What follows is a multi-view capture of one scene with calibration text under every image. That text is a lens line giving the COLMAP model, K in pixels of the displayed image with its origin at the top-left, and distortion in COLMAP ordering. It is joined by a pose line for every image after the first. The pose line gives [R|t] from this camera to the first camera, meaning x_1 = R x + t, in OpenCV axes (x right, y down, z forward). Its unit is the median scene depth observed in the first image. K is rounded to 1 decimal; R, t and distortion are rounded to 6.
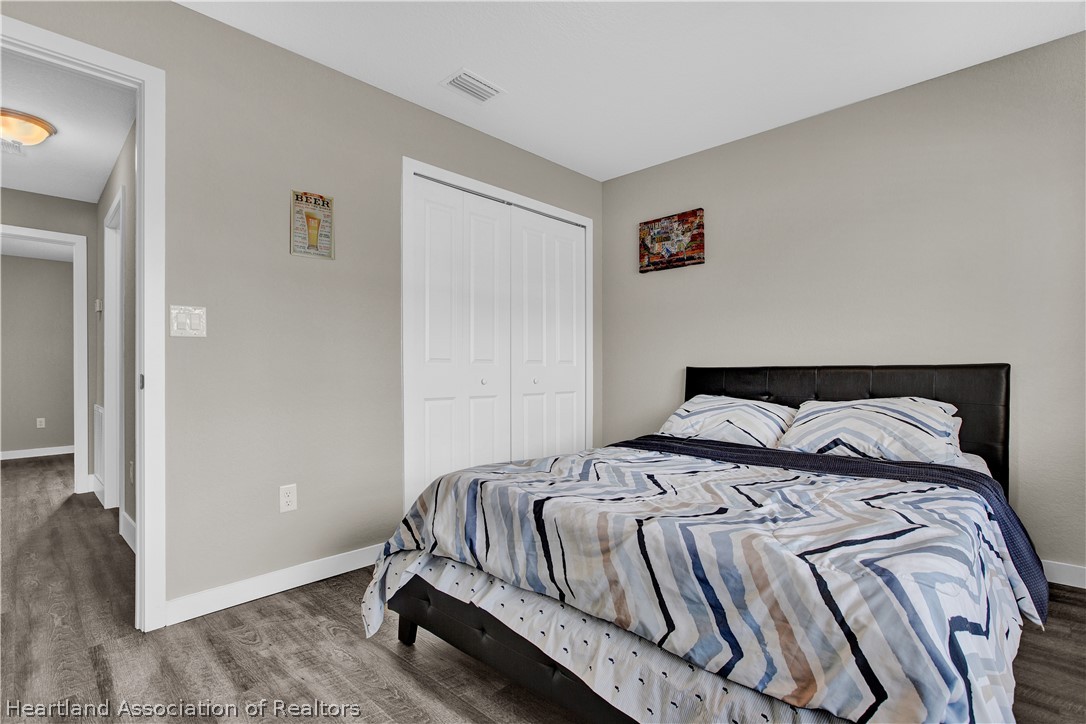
lens RADIAL K [[502.7, 0, 545.0], [0, 502.7, 370.0], [0, 0, 1]] dist [-0.051691, 0.018863]
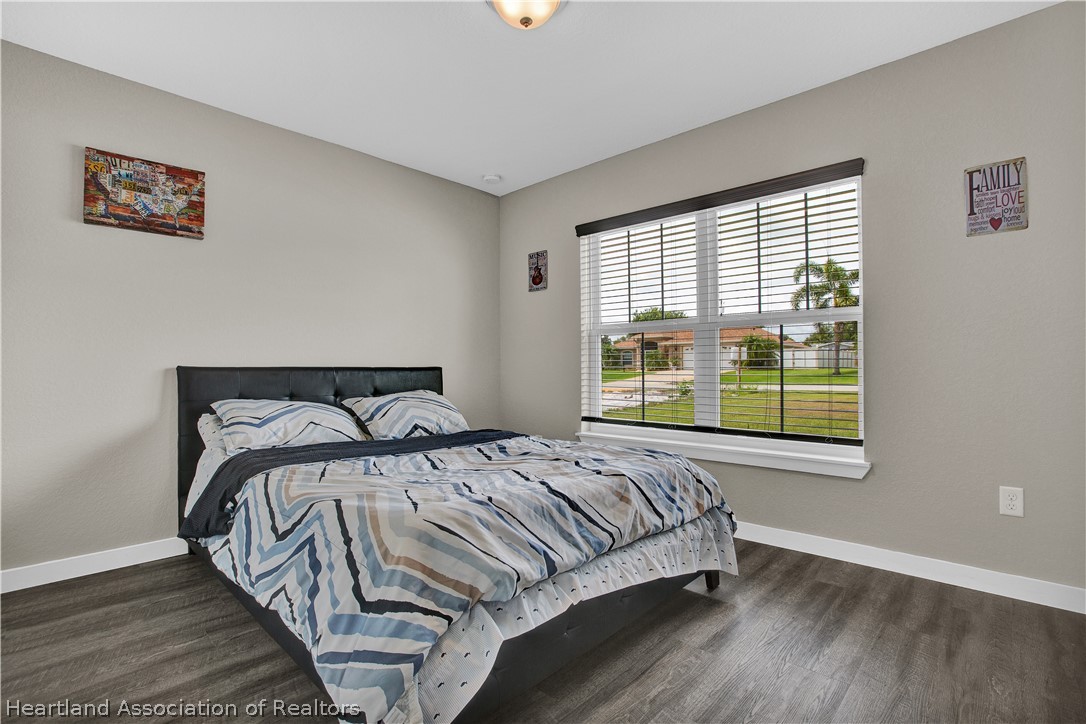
lens RADIAL K [[497.6, 0, 543.0], [0, 497.6, 362.0], [0, 0, 1]] dist [-0.030910, 0.000226]
pose [[0.029375, 0.020717, 0.999354, -0.462990], [-0.000022, 0.999785, -0.020726, 0.002642], [-0.999568, 0.000587, 0.029369, 0.418379]]
